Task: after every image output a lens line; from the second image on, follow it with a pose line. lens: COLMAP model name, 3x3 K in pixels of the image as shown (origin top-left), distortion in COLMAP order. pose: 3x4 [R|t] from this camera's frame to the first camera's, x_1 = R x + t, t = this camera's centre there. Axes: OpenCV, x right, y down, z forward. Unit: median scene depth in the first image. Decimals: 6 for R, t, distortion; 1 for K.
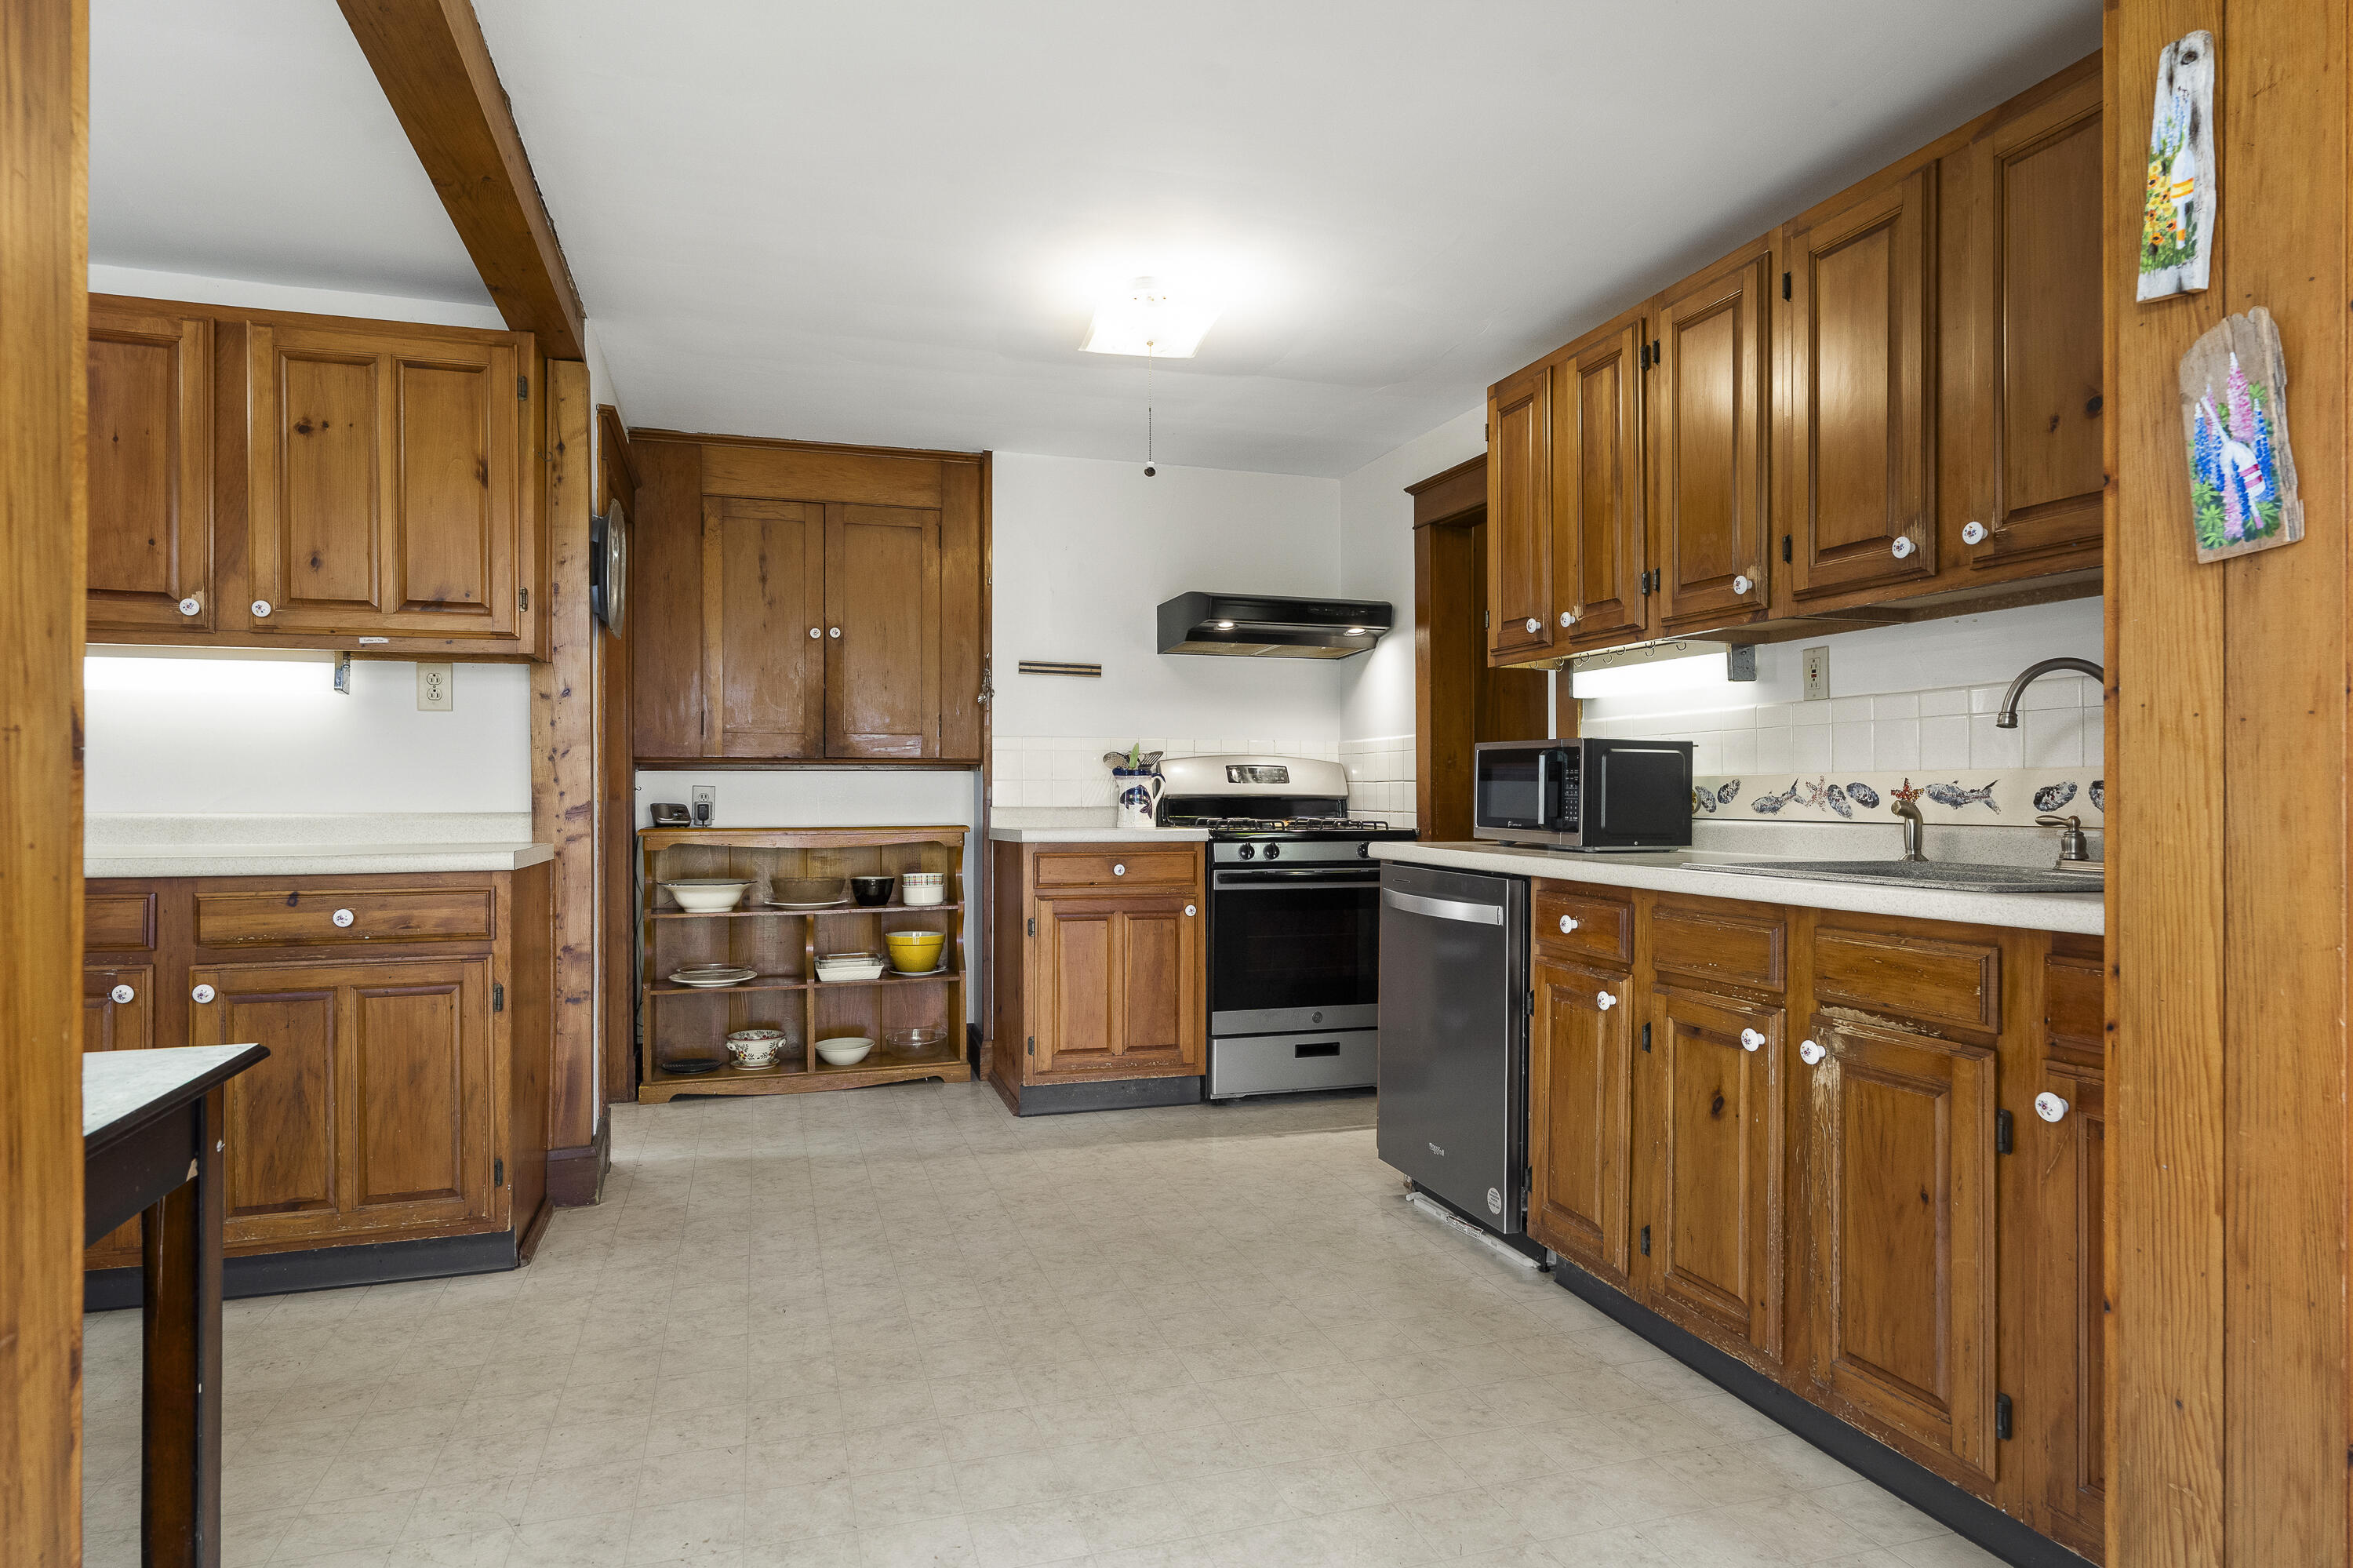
lens RADIAL K [[1285.6, 0, 1176.9], [0, 1285.6, 793.8], [0, 0, 1]] dist [-0.003642, -0.000348]
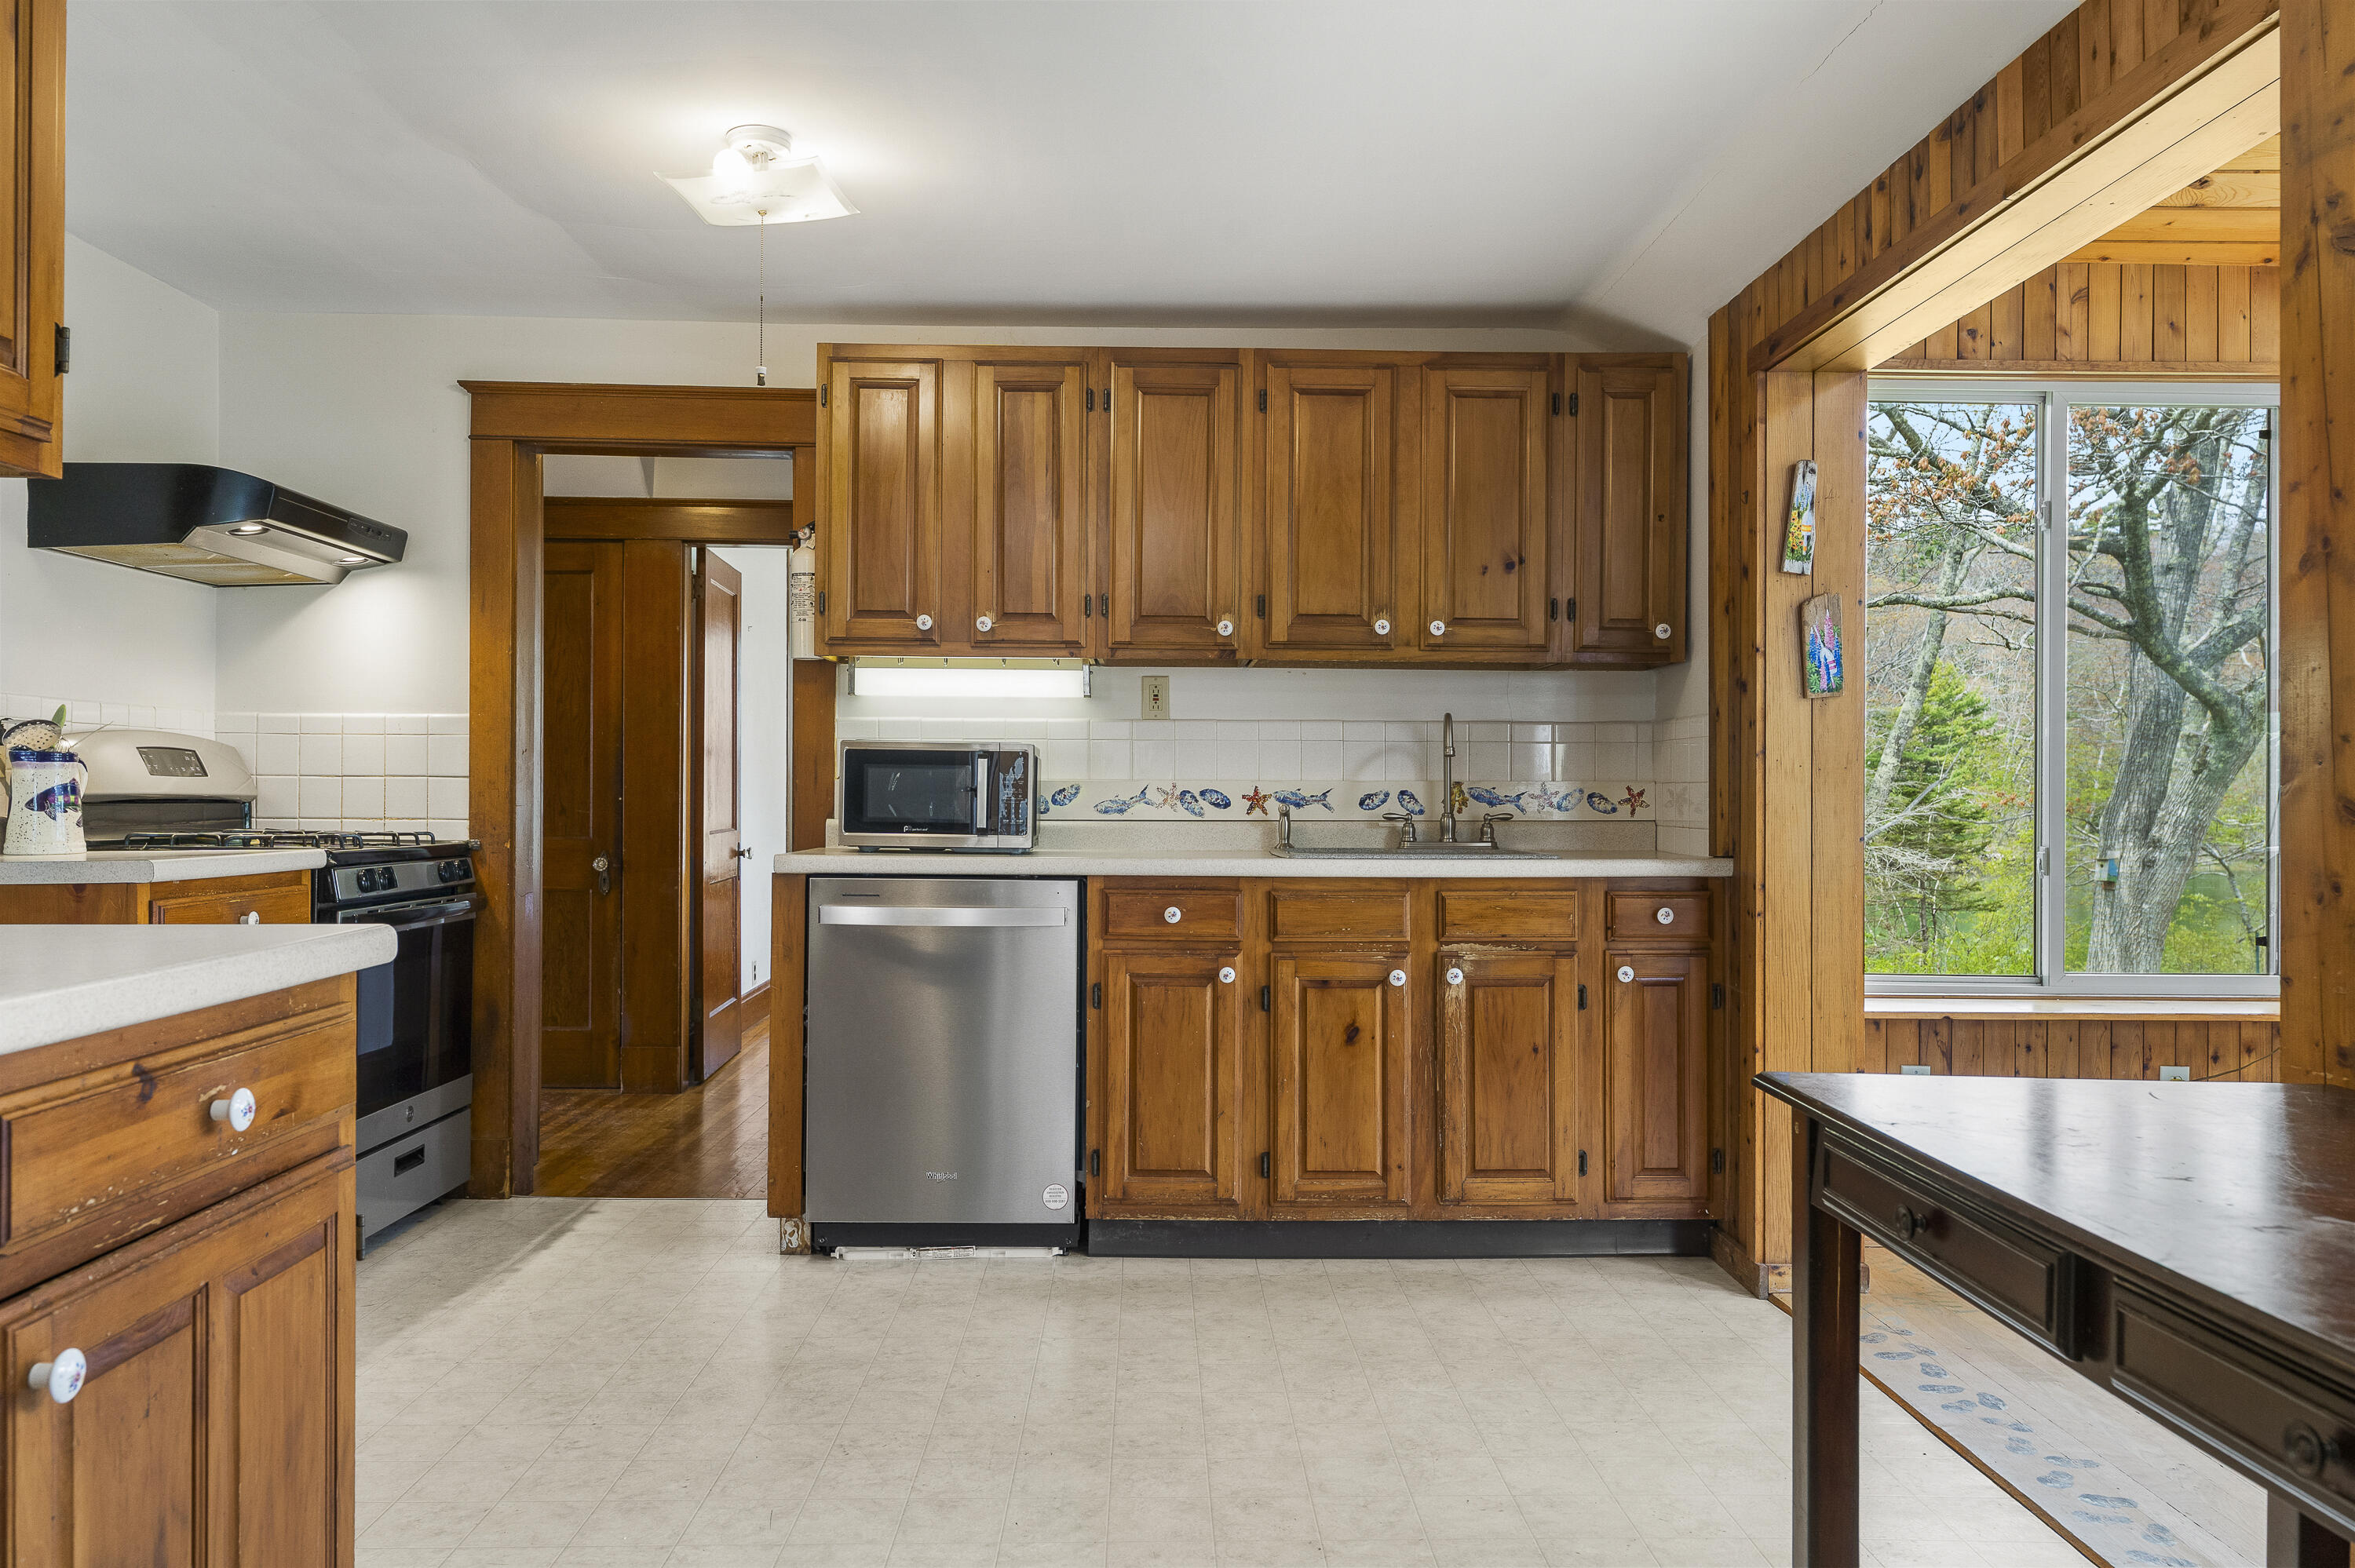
lens RADIAL K [[1685.4, 0, 1177.5], [0, 1685.4, 784.0], [0, 0, 1]] dist [0.001734, 0.000586]
pose [[0.292690, 0.005642, 0.956191, -1.176055], [-0.005038, 0.999978, -0.004359, -0.006678], [-0.956194, -0.003542, 0.292712, 0.603131]]
